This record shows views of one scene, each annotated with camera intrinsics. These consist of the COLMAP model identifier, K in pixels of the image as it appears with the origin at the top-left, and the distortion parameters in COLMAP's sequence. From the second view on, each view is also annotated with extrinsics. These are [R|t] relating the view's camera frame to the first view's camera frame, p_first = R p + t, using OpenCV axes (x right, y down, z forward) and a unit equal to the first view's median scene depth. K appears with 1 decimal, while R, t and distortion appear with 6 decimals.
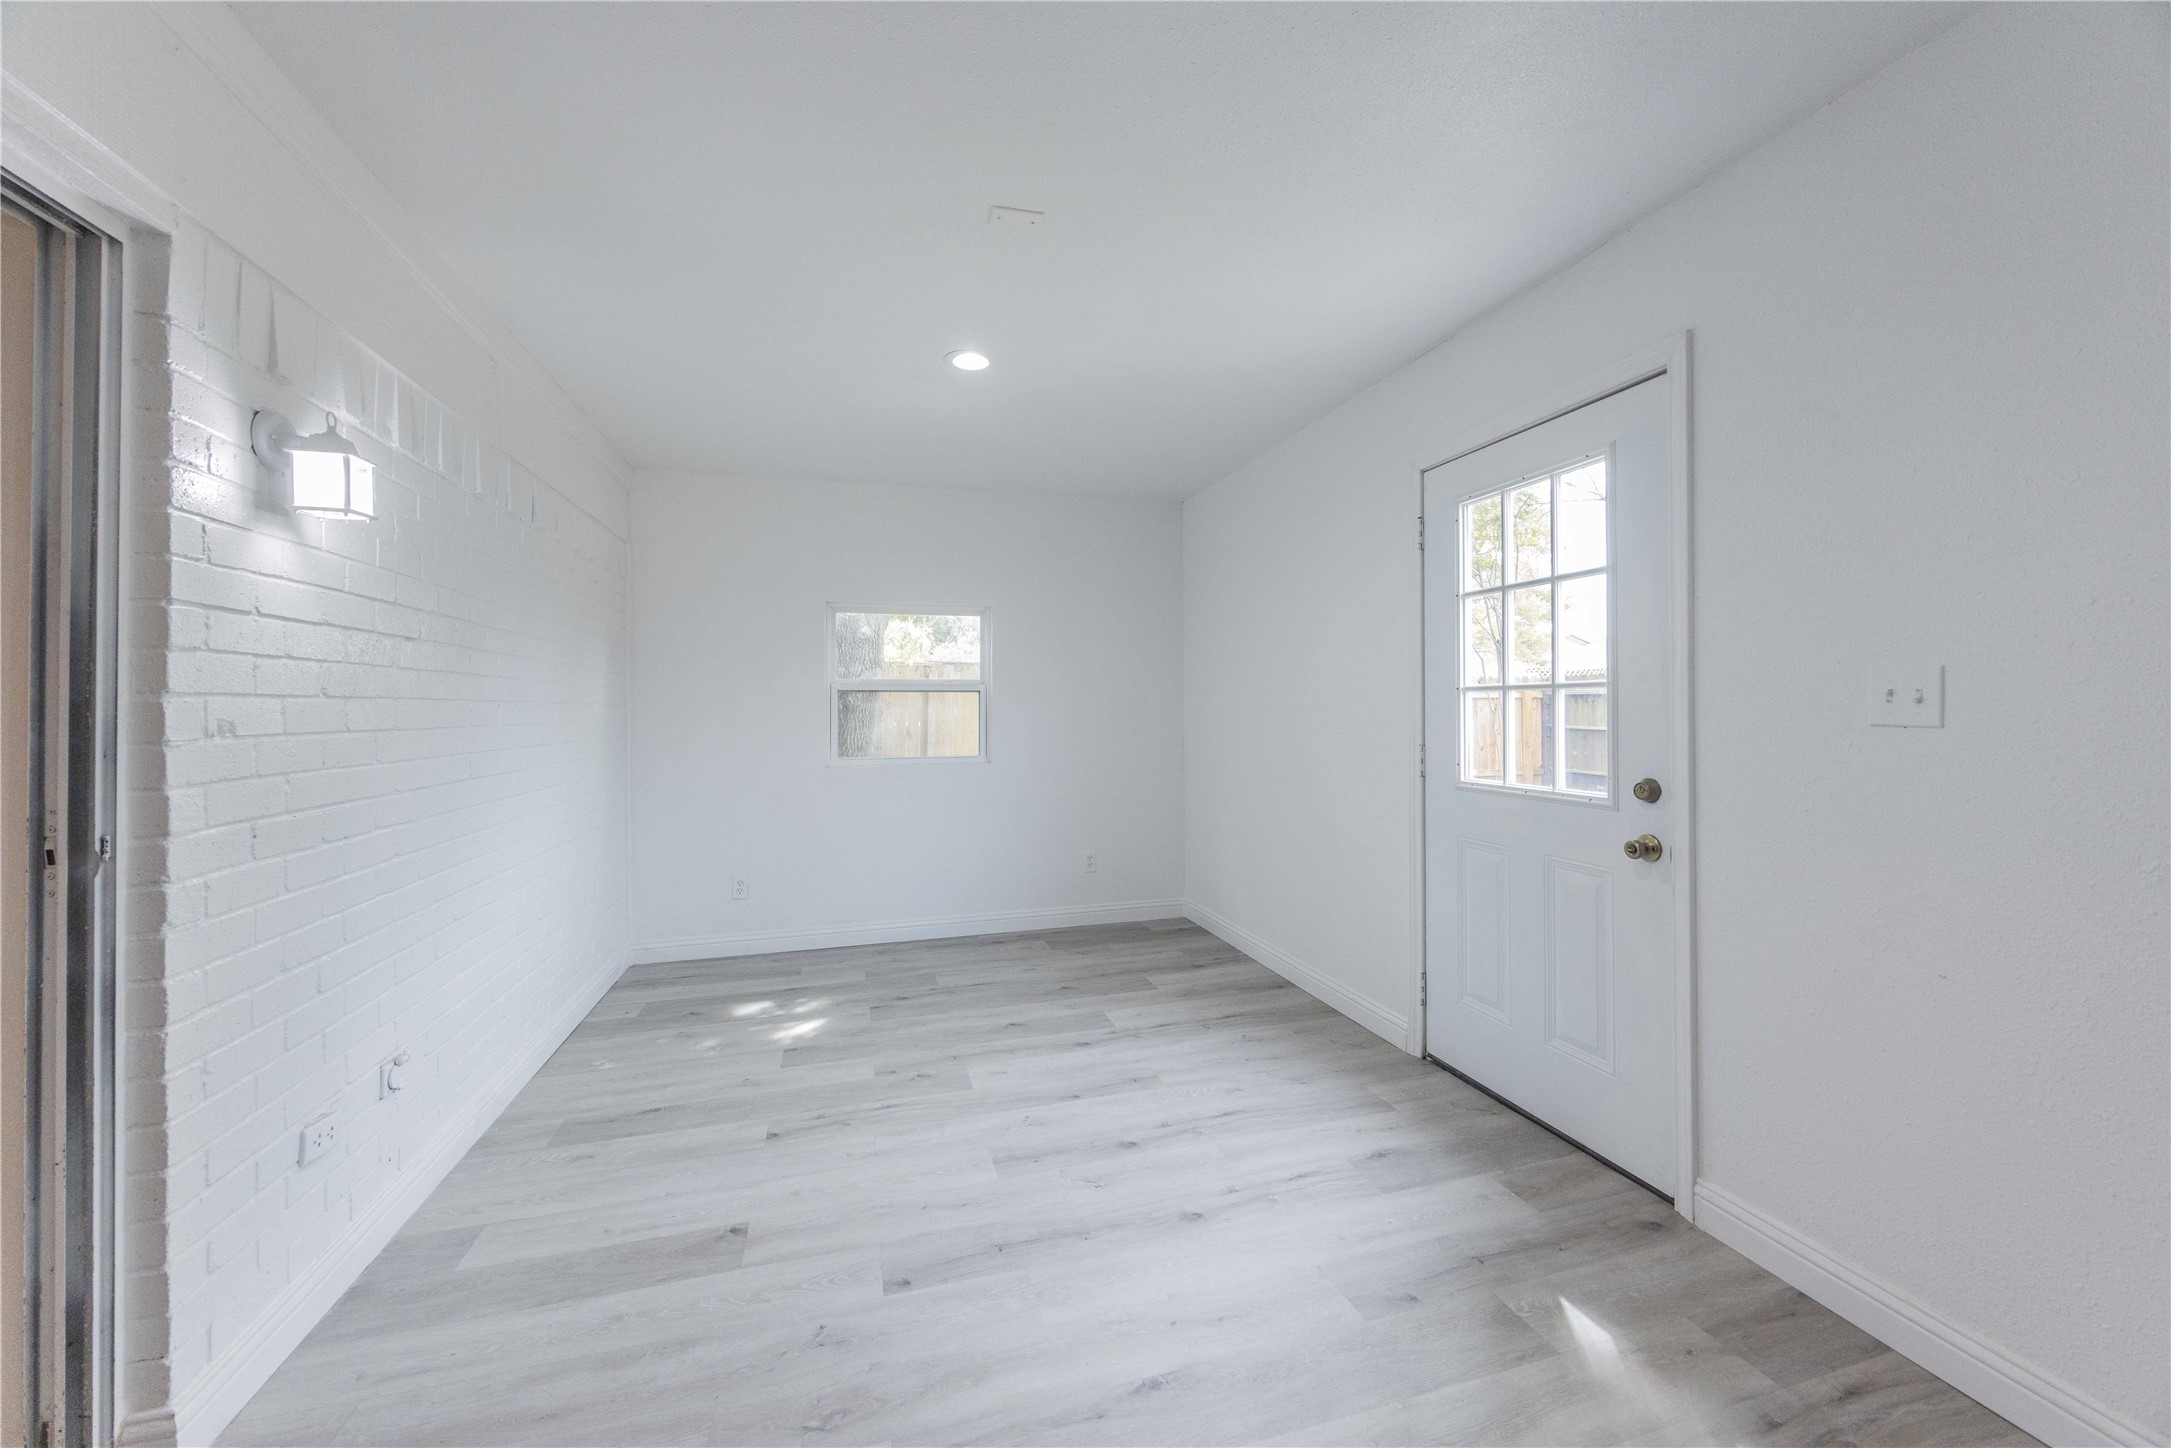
lens RADIAL K [[846.1, 0, 1085.7], [0, 846.1, 707.9], [0, 0, 1]] dist [-0.007025, 0.000672]
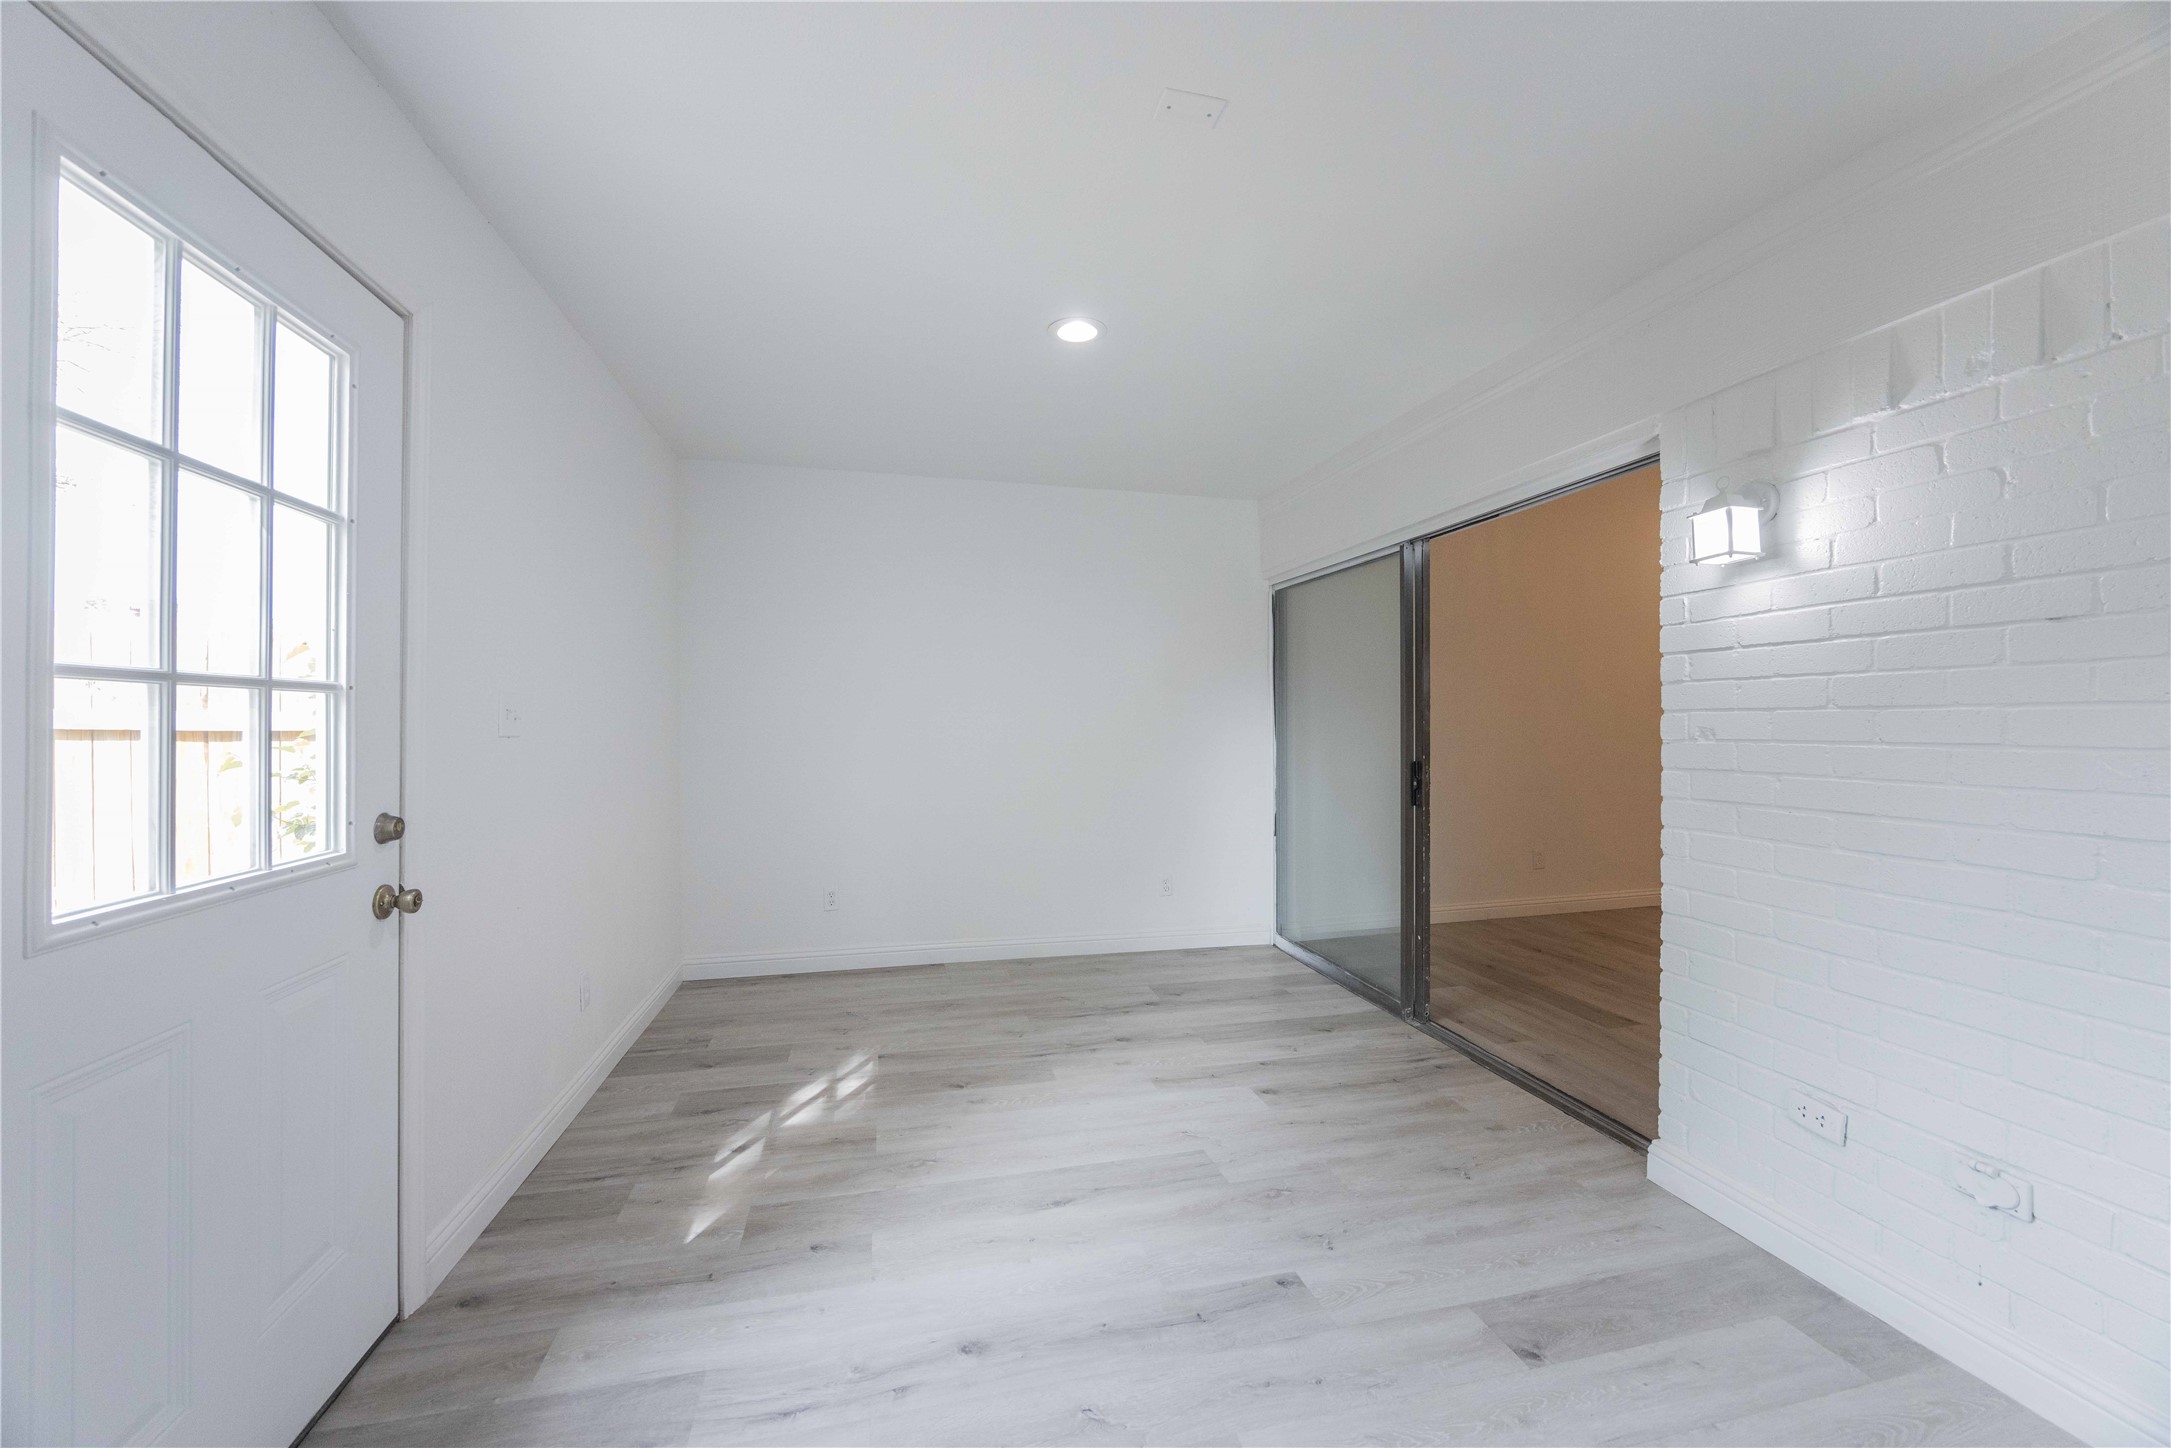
lens RADIAL K [[846.1, 0, 1074.4], [0, 846.1, 721.0], [0, 0, 1]] dist [-0.007025, 0.000672]
pose [[-0.999127, 0.004028, 0.041579, -0.007300], [0.003978, 0.999991, -0.001307, 0.001362], [-0.041584, -0.001140, -0.999134, 1.998714]]
